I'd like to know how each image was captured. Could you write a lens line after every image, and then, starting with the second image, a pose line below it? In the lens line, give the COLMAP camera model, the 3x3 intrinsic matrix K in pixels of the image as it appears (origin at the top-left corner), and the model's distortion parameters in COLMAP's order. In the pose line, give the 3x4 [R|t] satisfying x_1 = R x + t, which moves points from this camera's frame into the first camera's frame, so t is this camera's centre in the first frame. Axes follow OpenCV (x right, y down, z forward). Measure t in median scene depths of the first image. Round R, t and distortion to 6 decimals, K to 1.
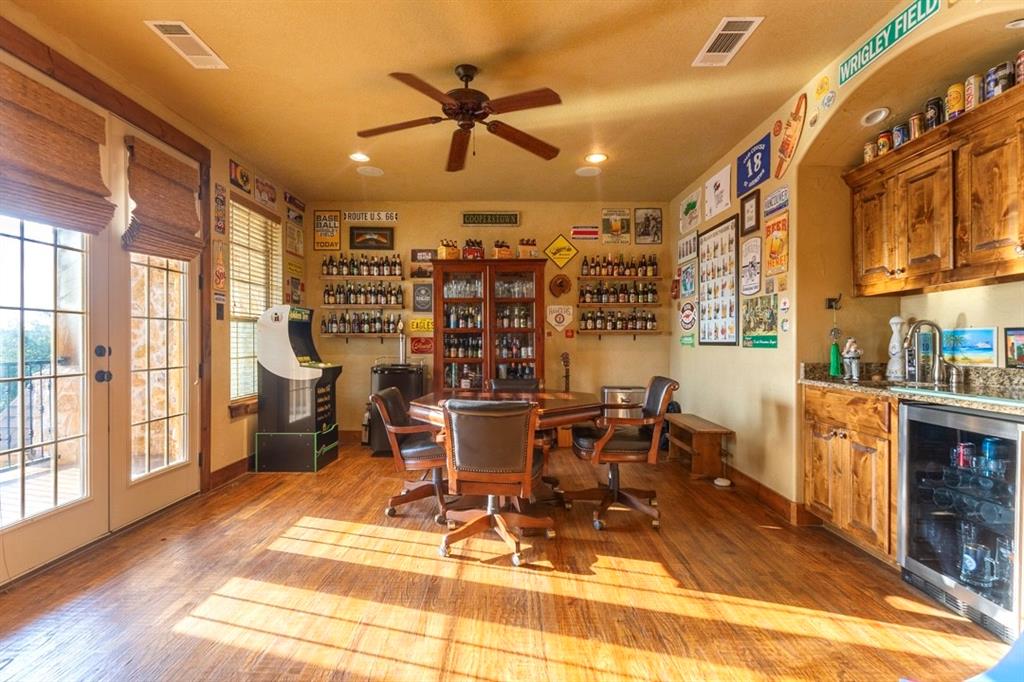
lens RADIAL K [[466.8, 0, 509.9], [0, 466.8, 341.7], [0, 0, 1]] dist [0.000696, 0.001731]
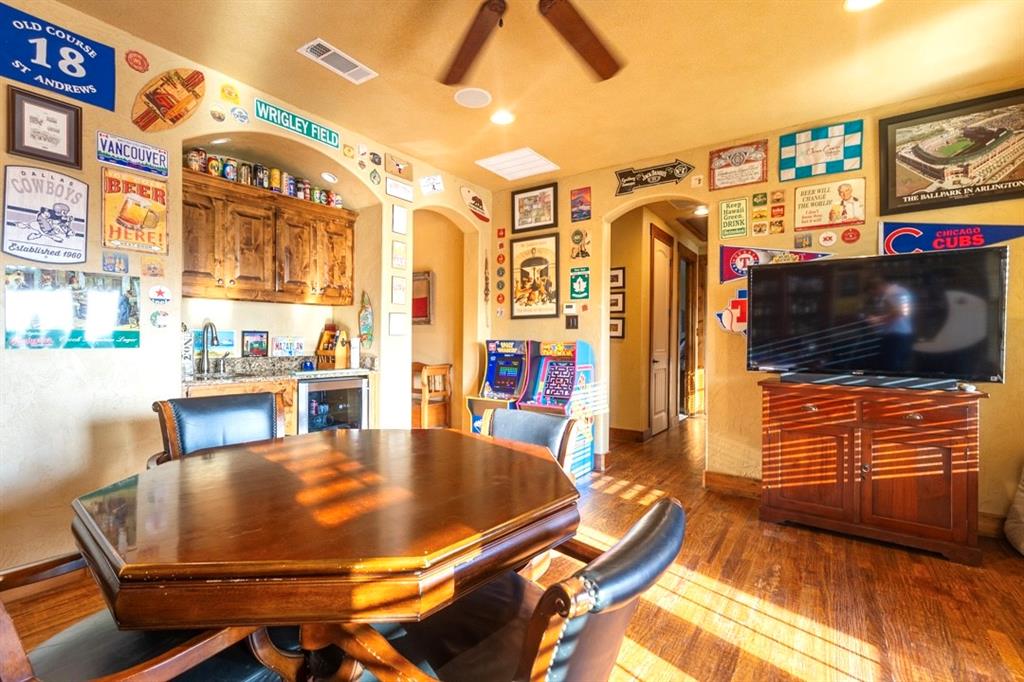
lens RADIAL K [[470.8, 0, 509.1], [0, 470.8, 341.9], [0, 0, 1]] dist [0.000007, 0.000045]
pose [[-0.825626, -0.003915, 0.564205, -0.488906], [-0.004333, 0.999990, 0.000597, 0.001540], [-0.564202, -0.001952, -0.825635, 1.712552]]
